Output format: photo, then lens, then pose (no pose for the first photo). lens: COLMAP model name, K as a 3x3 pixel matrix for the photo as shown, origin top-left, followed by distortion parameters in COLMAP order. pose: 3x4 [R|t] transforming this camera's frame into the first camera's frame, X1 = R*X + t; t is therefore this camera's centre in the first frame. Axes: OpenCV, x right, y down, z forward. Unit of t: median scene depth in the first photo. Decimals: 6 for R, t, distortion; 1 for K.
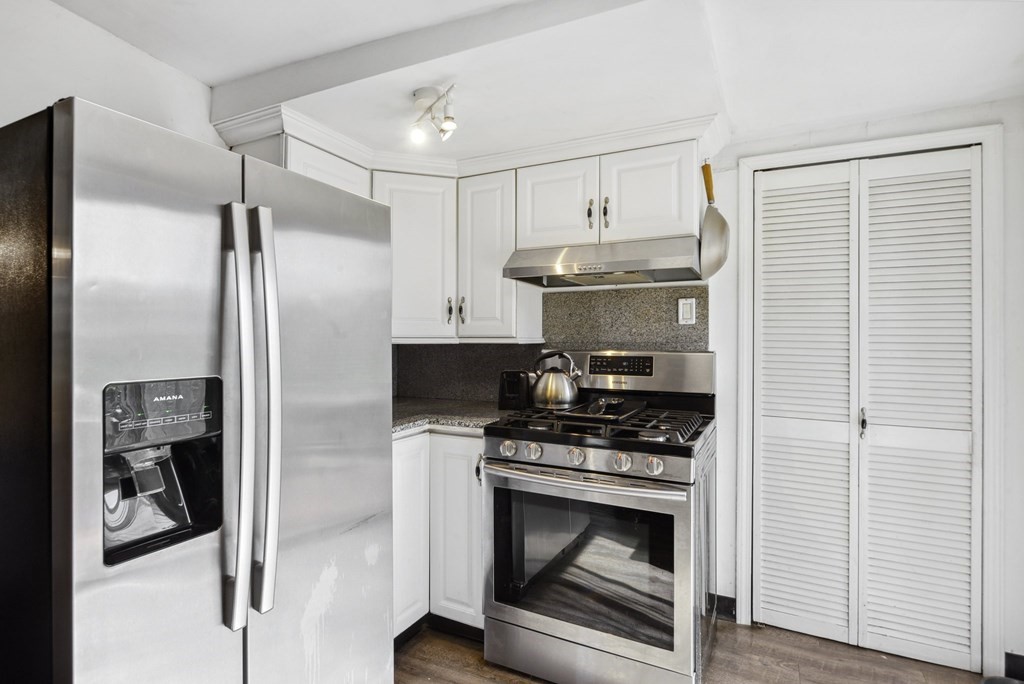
lens RADIAL K [[511.9, 0, 504.0], [0, 511.9, 337.8], [0, 0, 1]] dist [-0.006206, 0.000040]
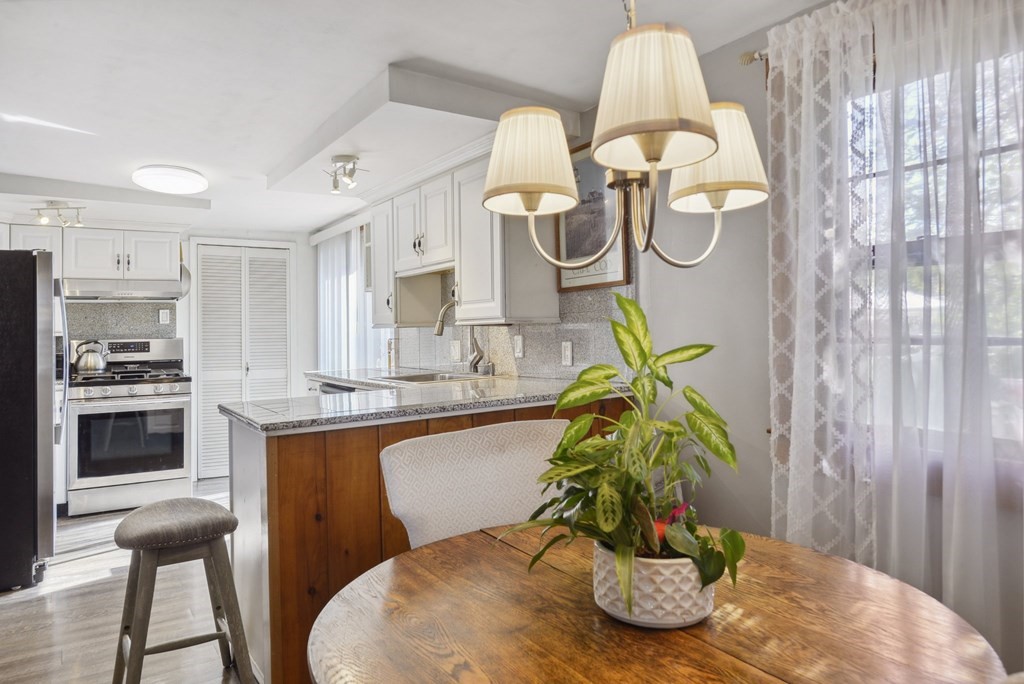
lens RADIAL K [[718.5, 0, 521.0], [0, 718.5, 304.3], [0, 0, 1]] dist [0.010596, 0.003900]
pose [[0.499086, 0.018343, 0.866358, -1.279003], [0.017814, 0.999347, -0.031421, 0.008246], [-0.866369, 0.031115, 0.498434, -1.437472]]
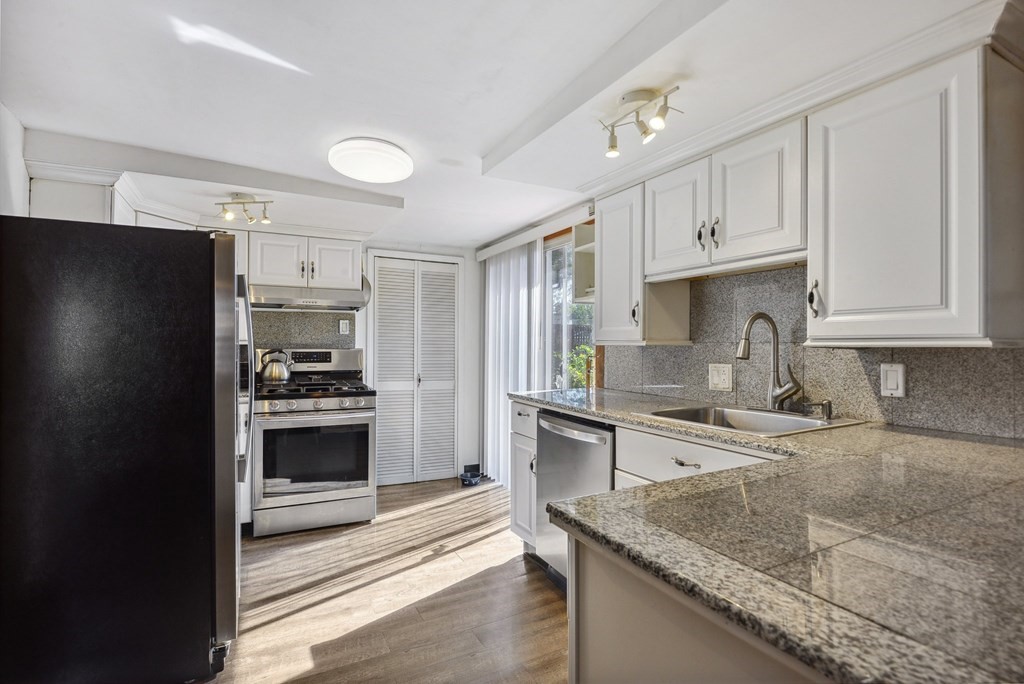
lens RADIAL K [[500.0, 0, 511.8], [0, 500.0, 341.0], [0, 0, 1]] dist [-0.003995, -0.000918]
pose [[0.567844, 0.004524, 0.823124, -0.797305], [-0.006101, 0.999981, -0.001287, -0.003202], [-0.823113, -0.004291, 0.567861, -0.525841]]
